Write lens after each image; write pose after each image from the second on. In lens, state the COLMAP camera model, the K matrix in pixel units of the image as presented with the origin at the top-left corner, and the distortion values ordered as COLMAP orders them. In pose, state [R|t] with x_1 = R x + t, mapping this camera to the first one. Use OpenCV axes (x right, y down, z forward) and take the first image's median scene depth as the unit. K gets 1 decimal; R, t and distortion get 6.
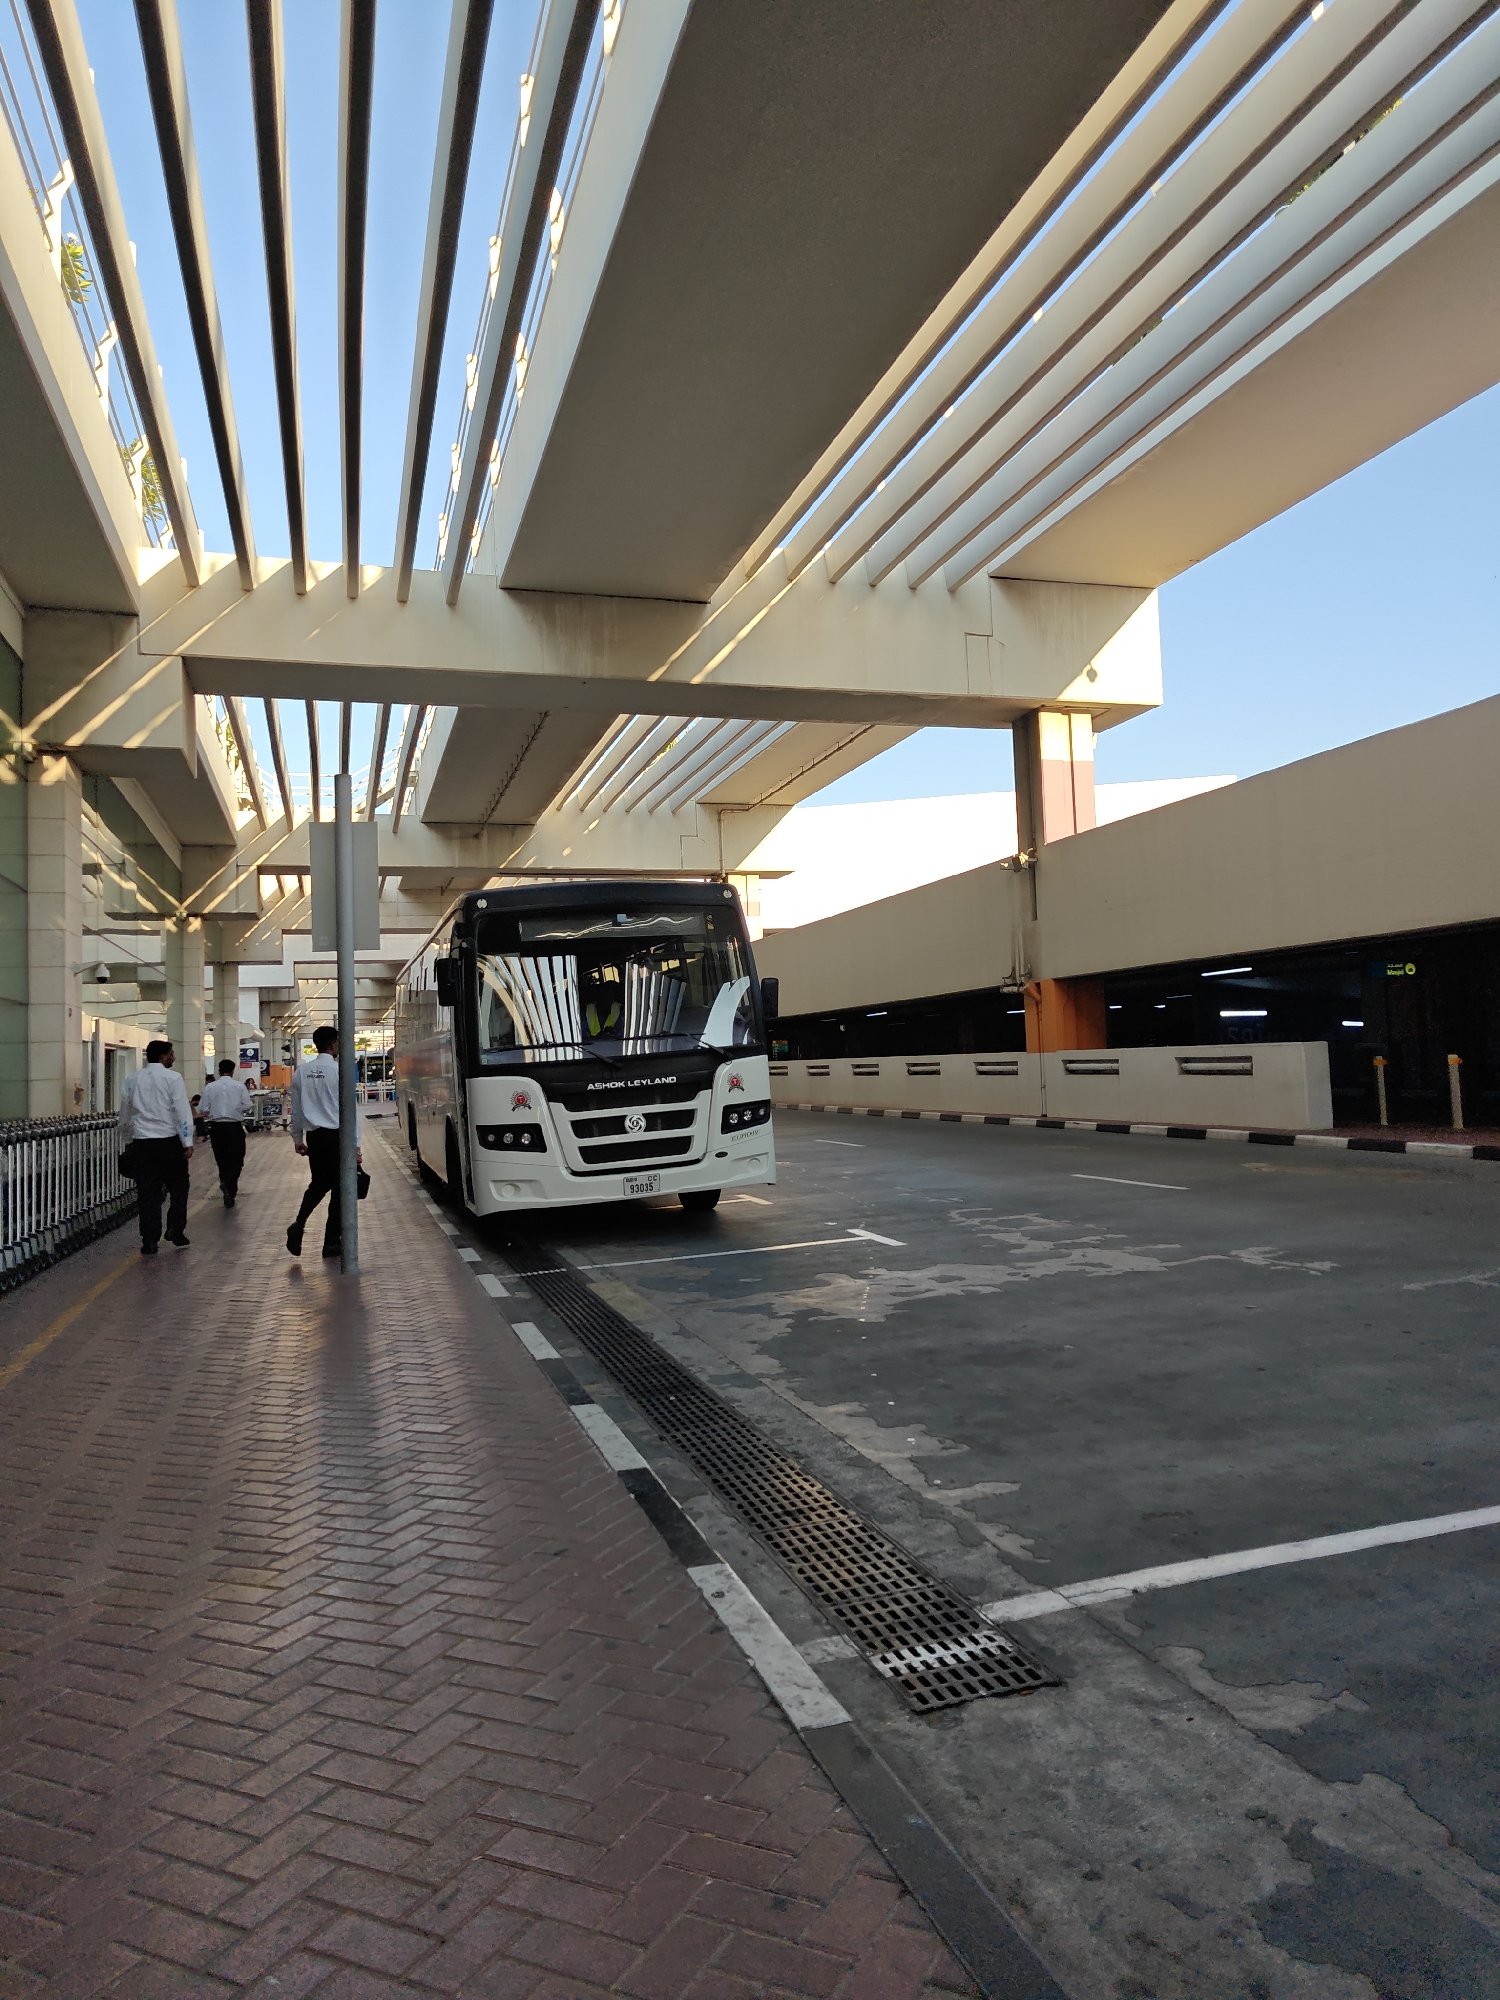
lens RADIAL K [[1312.9, 0, 806.6], [0, 1312.9, 947.9], [0, 0, 1]] dist [-0.051773, 0.000213]
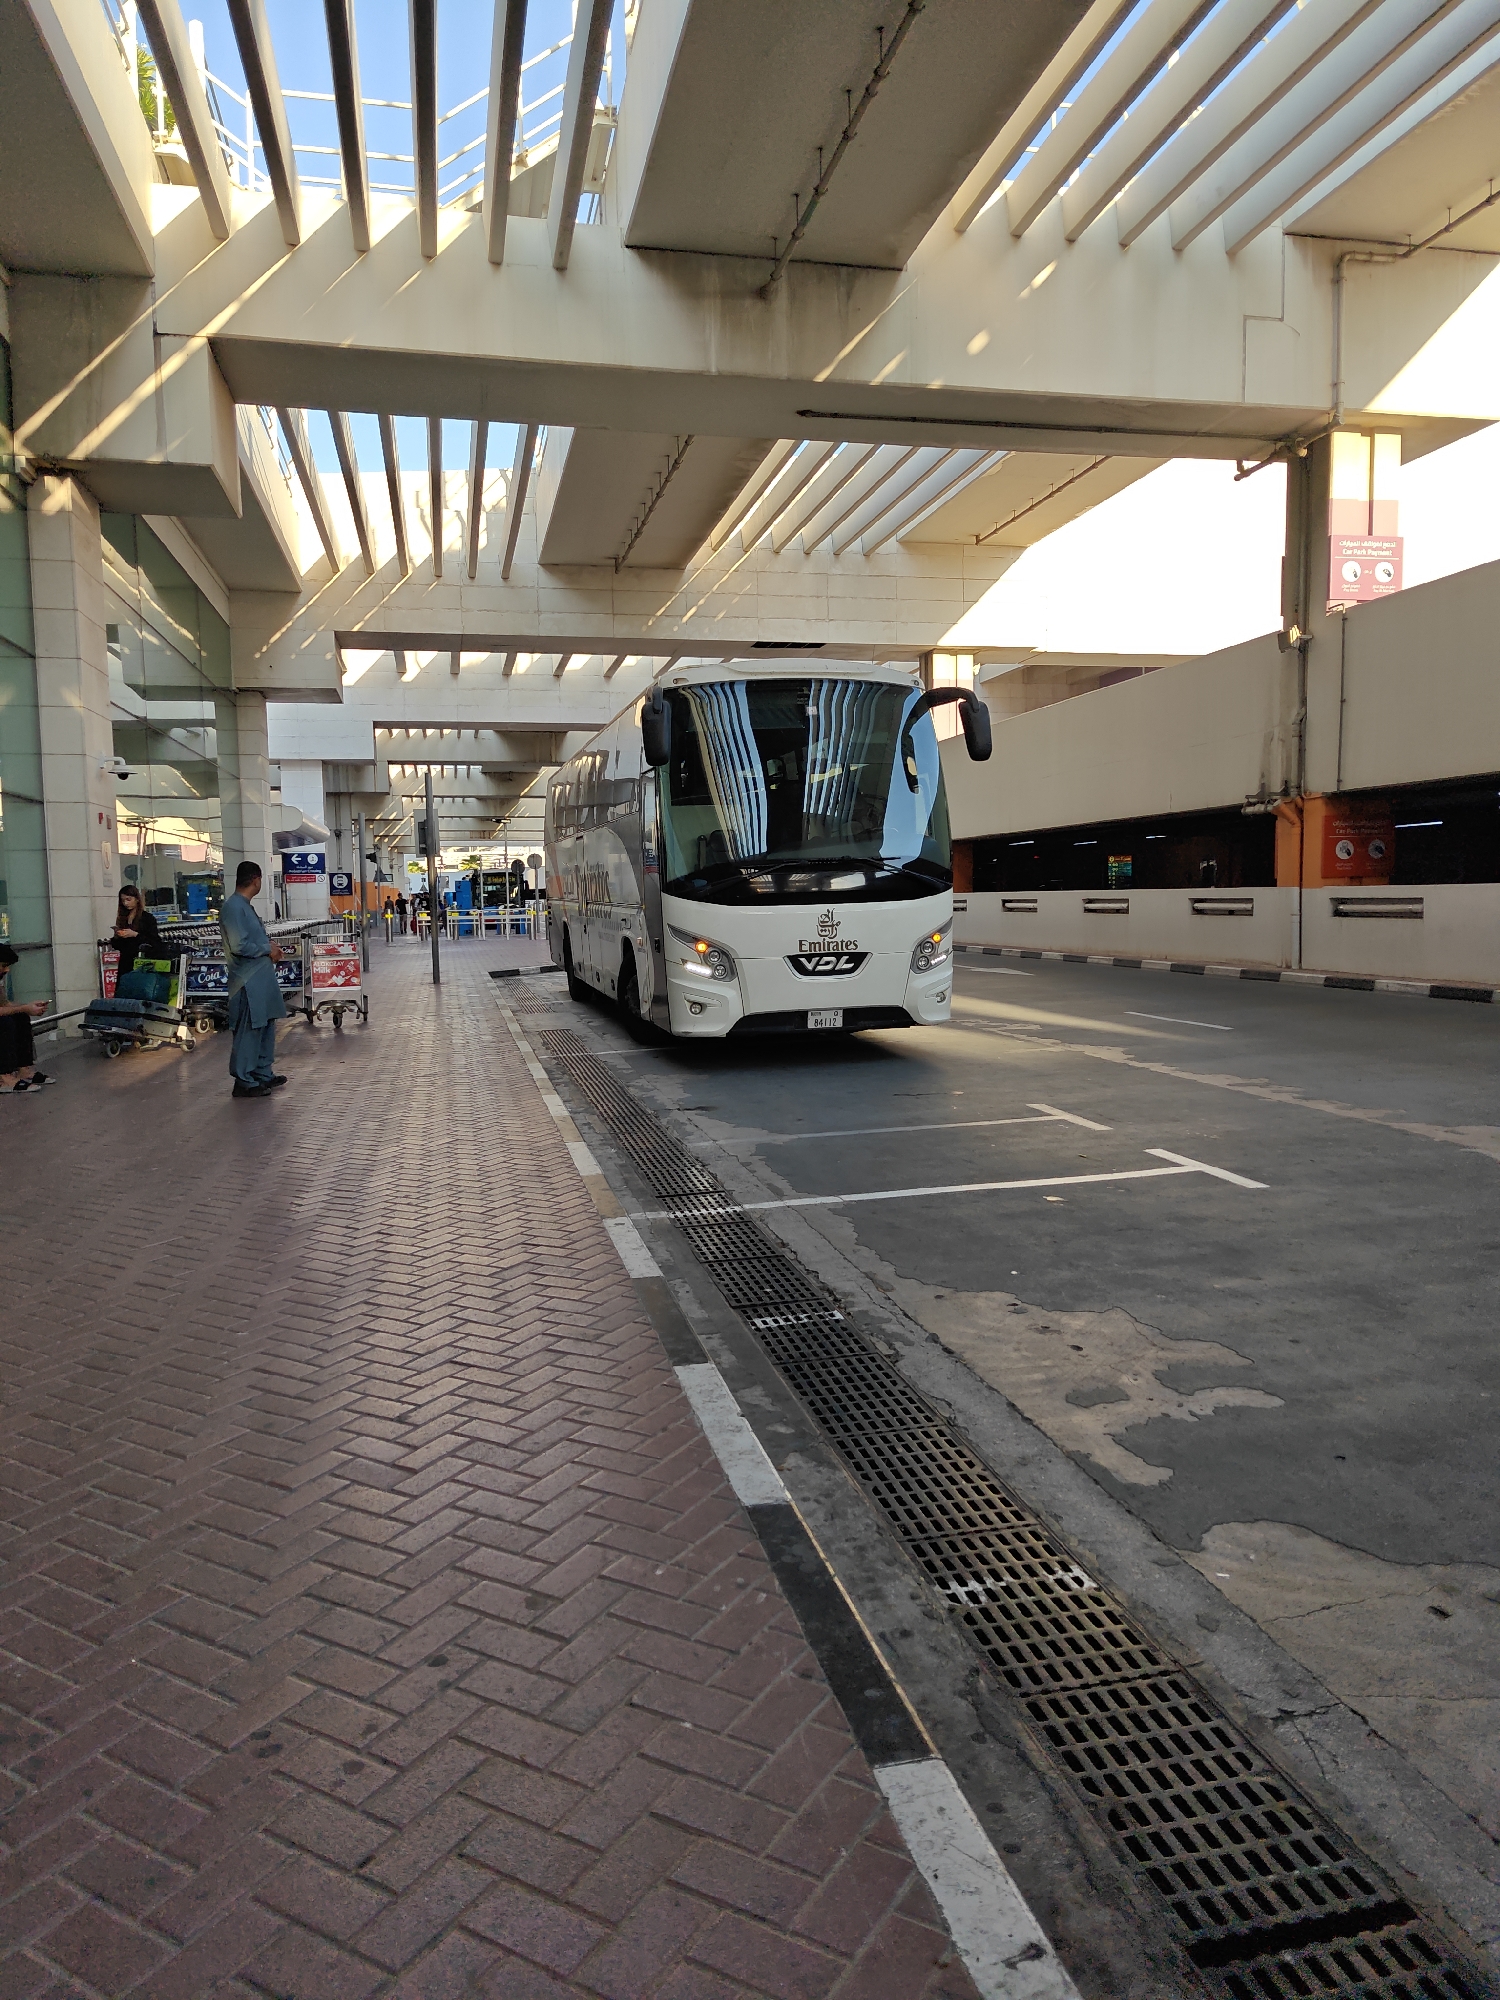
lens RADIAL K [[1344.1, 0, 750.0], [0, 1344.1, 1000.0], [0, 0, 1]] dist [0.047925, -0.001958]
pose [[0.992846, 0.029950, -0.115582, -0.066366], [-0.010601, 0.986318, 0.164510, 0.018758], [0.118928, -0.162108, 0.979580, 0.185025]]
